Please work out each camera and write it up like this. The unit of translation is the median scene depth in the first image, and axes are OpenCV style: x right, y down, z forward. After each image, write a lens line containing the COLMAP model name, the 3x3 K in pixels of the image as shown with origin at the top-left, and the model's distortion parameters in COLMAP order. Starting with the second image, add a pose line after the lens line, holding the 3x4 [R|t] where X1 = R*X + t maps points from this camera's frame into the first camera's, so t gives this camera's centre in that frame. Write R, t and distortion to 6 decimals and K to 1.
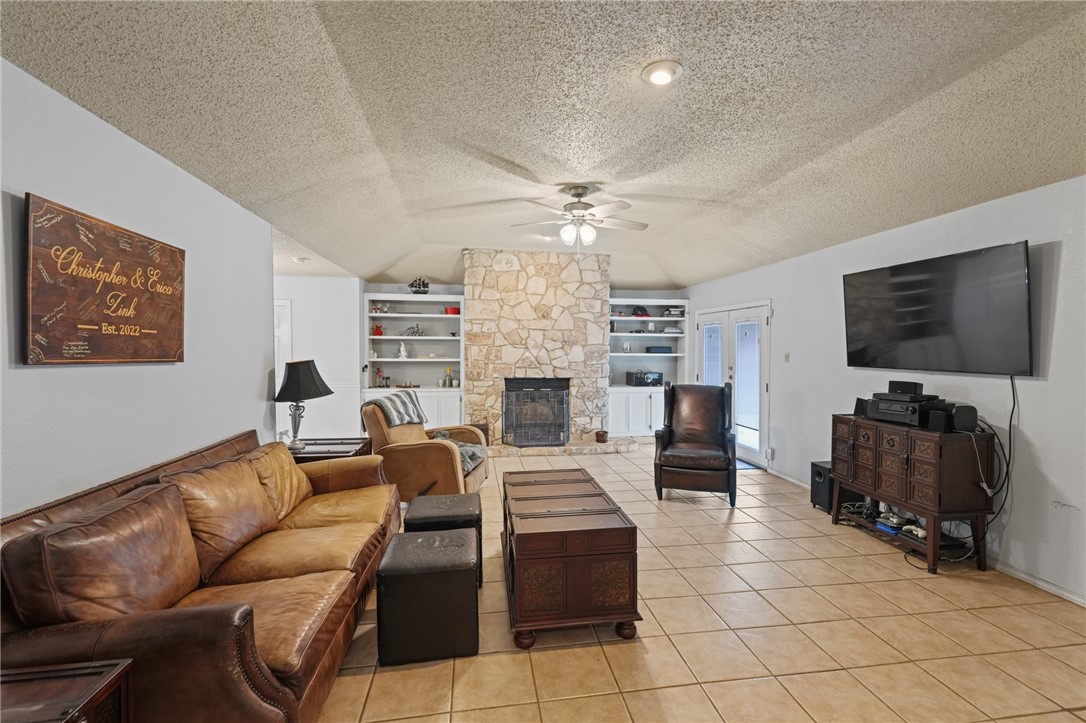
lens RADIAL K [[485.2, 0, 547.9], [0, 485.2, 342.6], [0, 0, 1]] dist [0.000390, 0.000294]
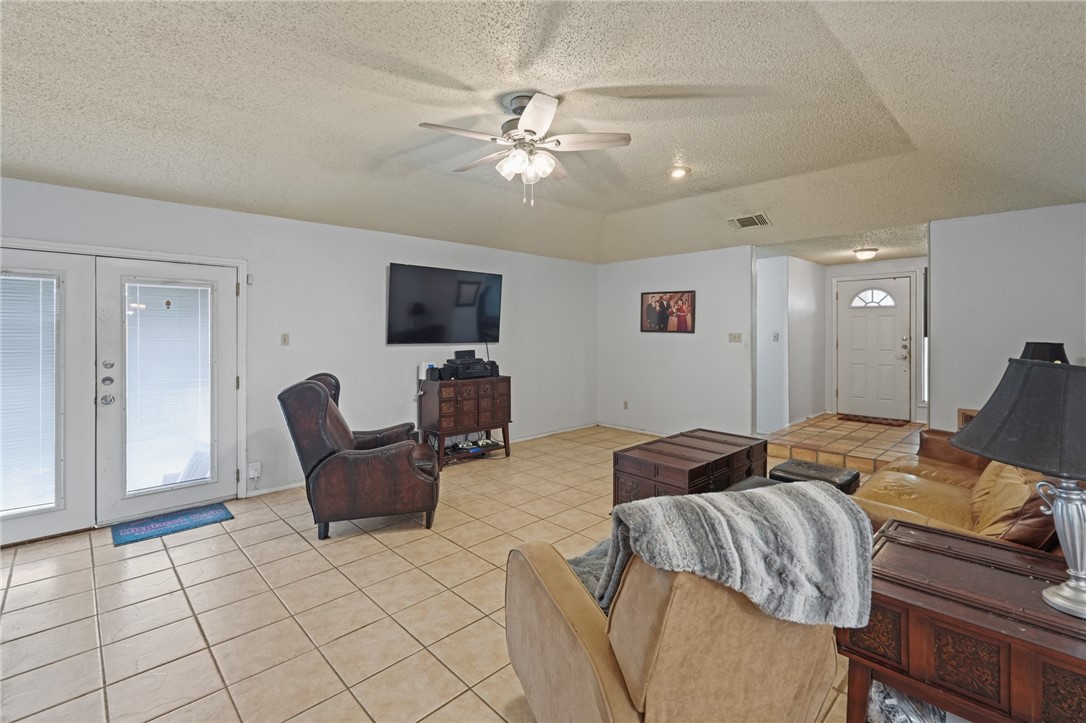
lens RADIAL K [[485.2, 0, 547.9], [0, 485.2, 342.6], [0, 0, 1]] dist [0.000390, 0.000294]
pose [[-0.585096, -0.024178, 0.810603, -0.625522], [-0.010329, 0.999697, 0.022363, 0.019256], [-0.810898, 0.004712, -0.585169, 1.622865]]
